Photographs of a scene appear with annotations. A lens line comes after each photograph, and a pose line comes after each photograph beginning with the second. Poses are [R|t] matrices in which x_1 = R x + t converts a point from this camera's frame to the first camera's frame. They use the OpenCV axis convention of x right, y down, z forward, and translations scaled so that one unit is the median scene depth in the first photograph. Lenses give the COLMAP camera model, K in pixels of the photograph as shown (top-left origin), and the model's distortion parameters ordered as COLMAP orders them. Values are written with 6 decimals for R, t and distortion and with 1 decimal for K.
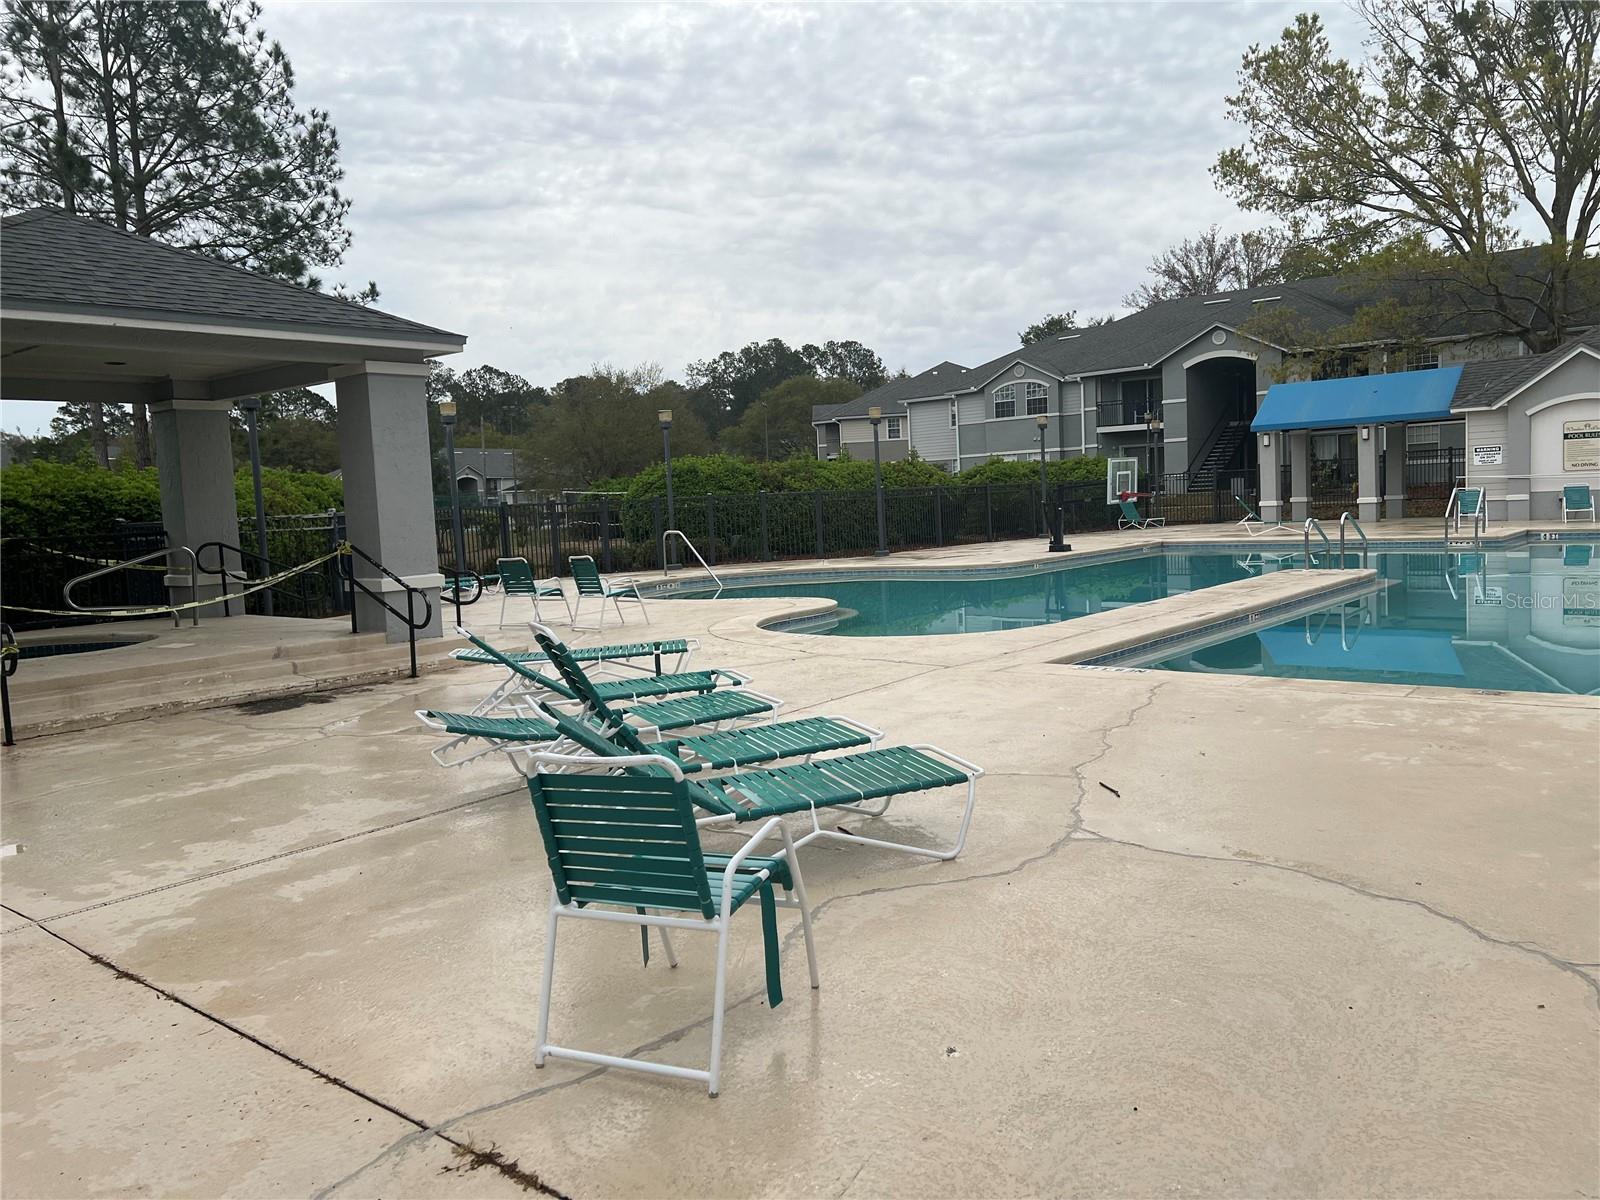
lens RADIAL K [[1205.9, 0, 858.7], [0, 1205.9, 576.1], [0, 0, 1]] dist [0.039033, -0.008777]
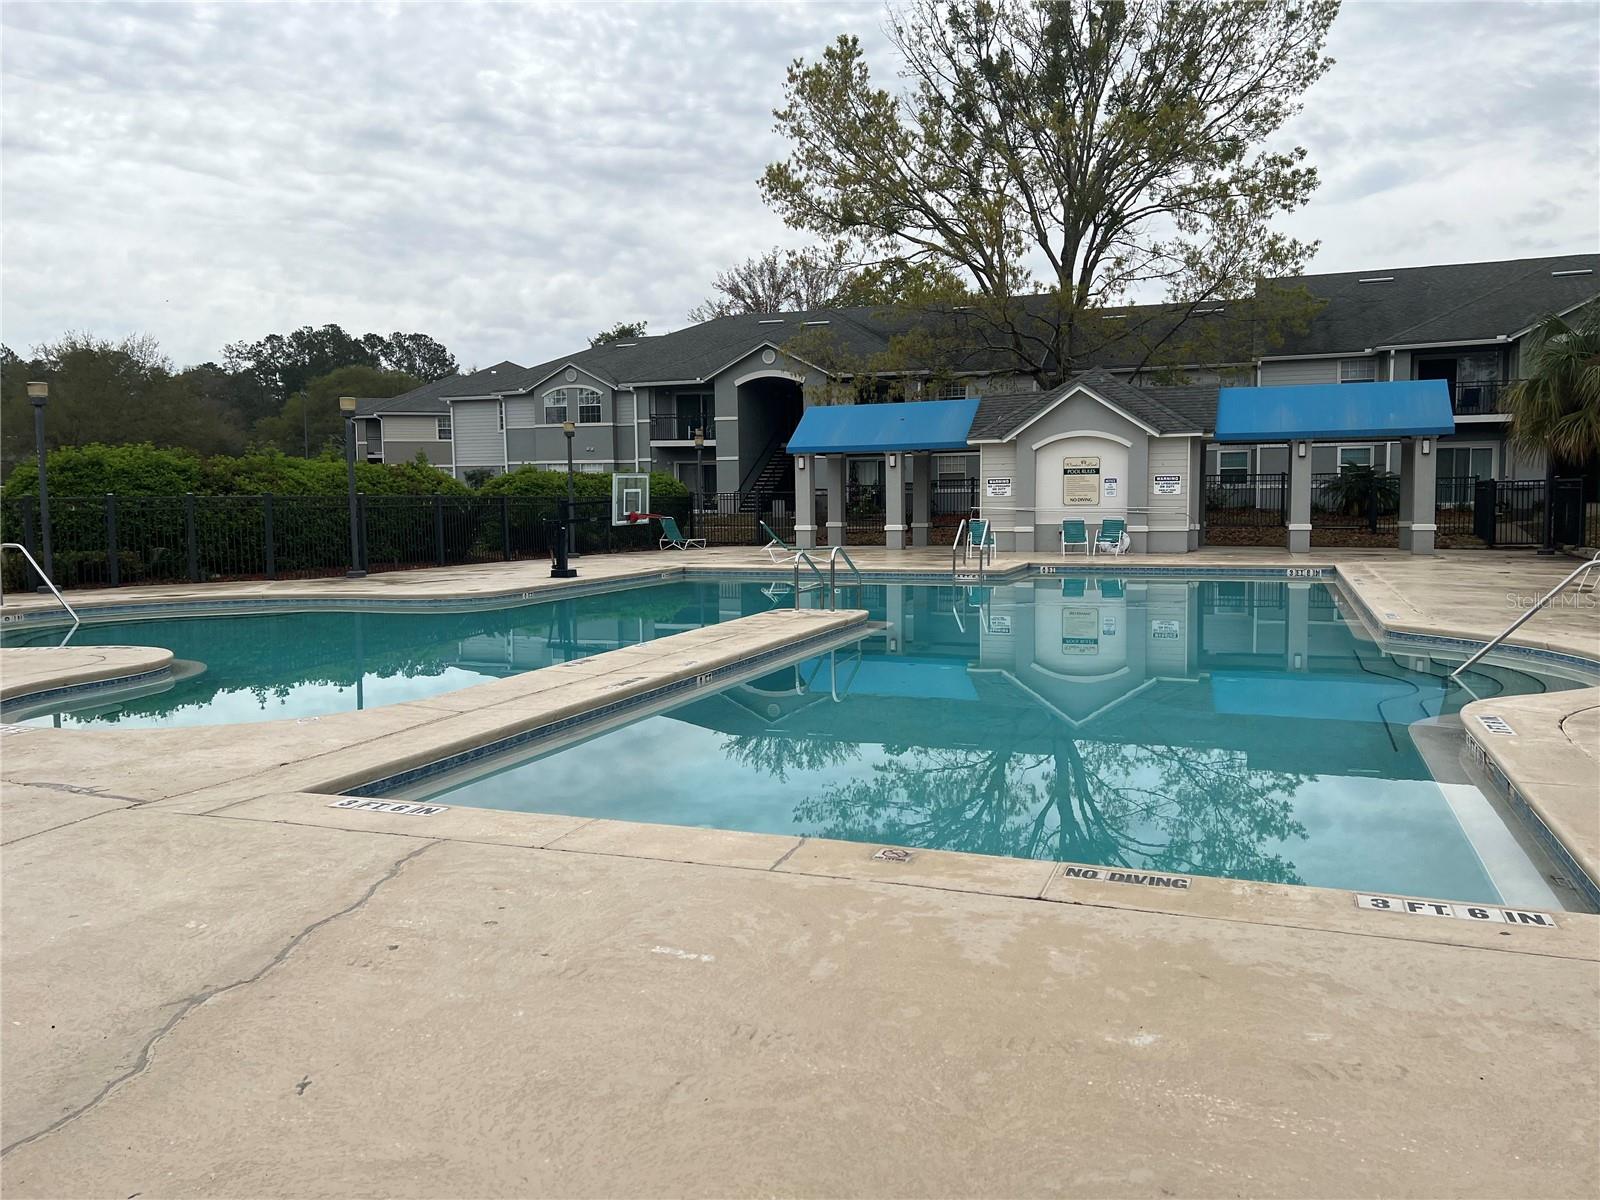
lens RADIAL K [[1165.0, 0, 800.0], [0, 1165.0, 600.0], [0, 0, 1]] dist [-0.009561, -0.009973]
pose [[0.953584, 0.014373, 0.300784, 0.017304], [-0.019869, 0.999687, 0.015221, -0.004509], [-0.300471, -0.020491, 0.953571, 0.033366]]
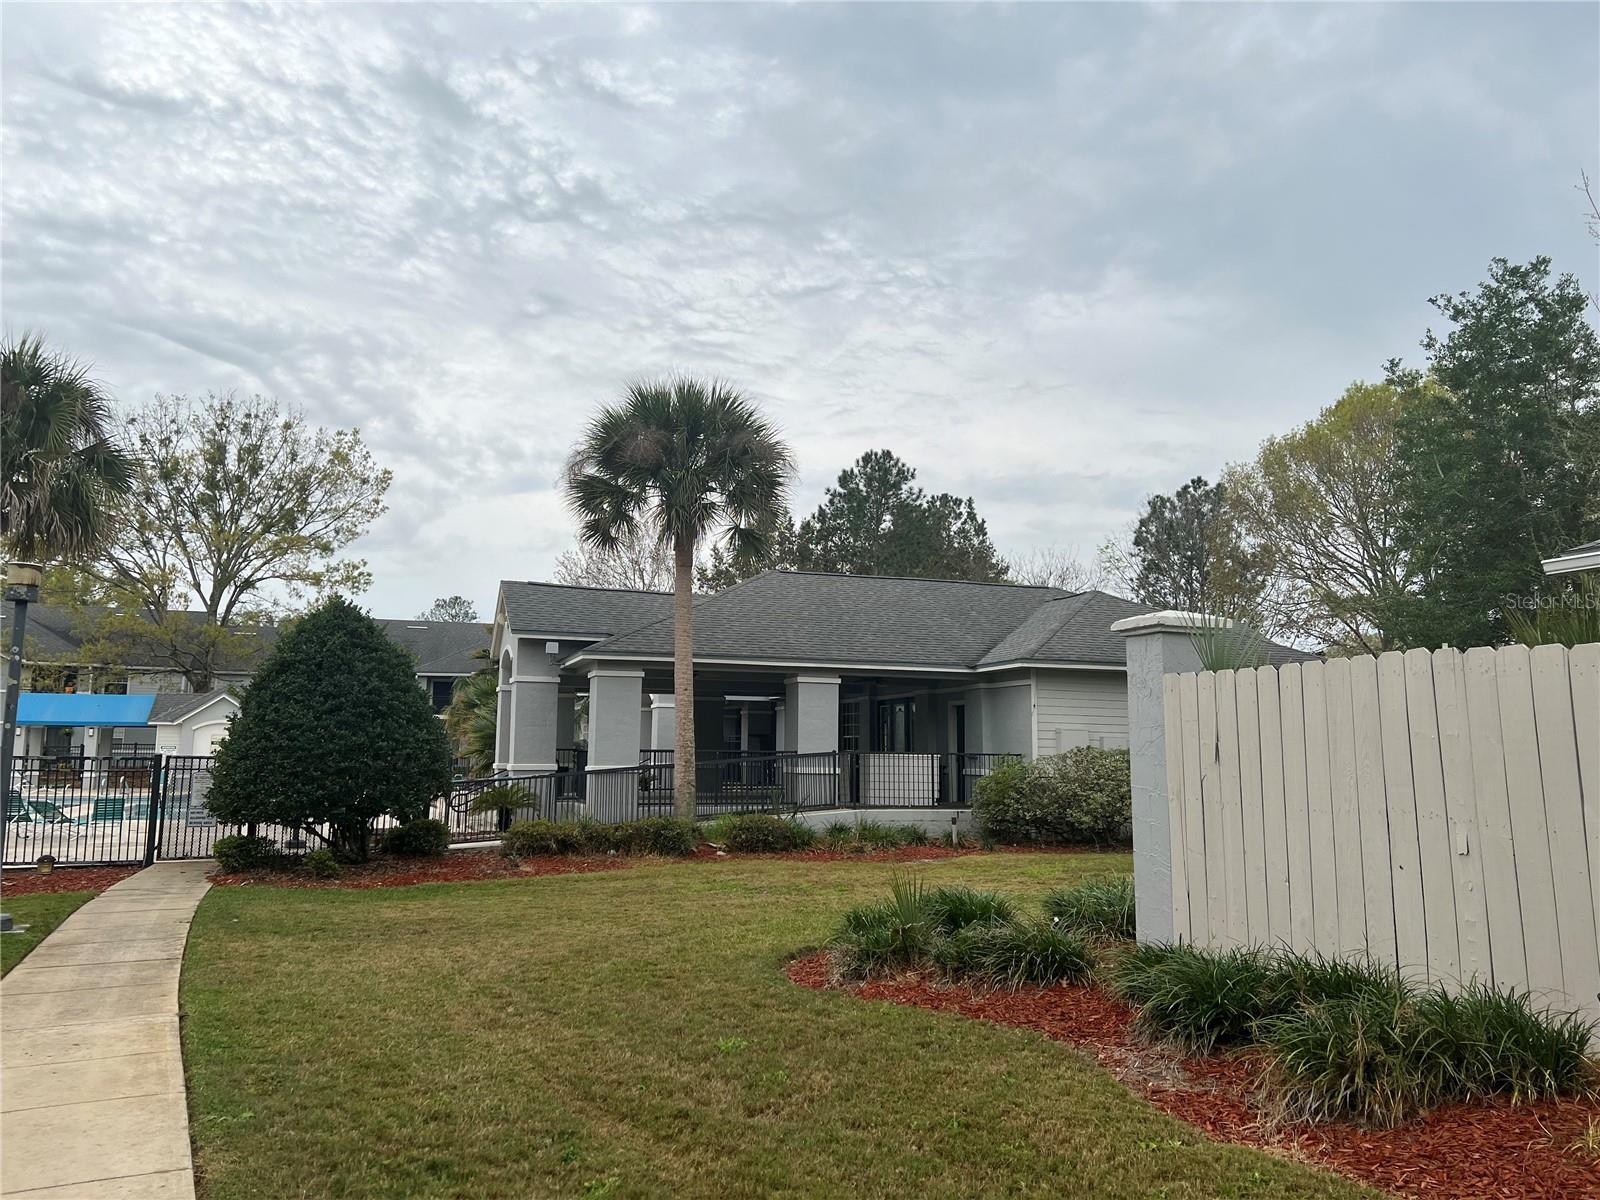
lens RADIAL K [[1165.0, 0, 800.0], [0, 1165.0, 600.0], [0, 0, 1]] dist [-0.009561, -0.009973]
pose [[0.524271, 0.169604, 0.834490, -0.100109], [0.025913, 0.976333, -0.214713, 0.015778], [-0.851157, 0.134192, 0.507469, -0.144553]]
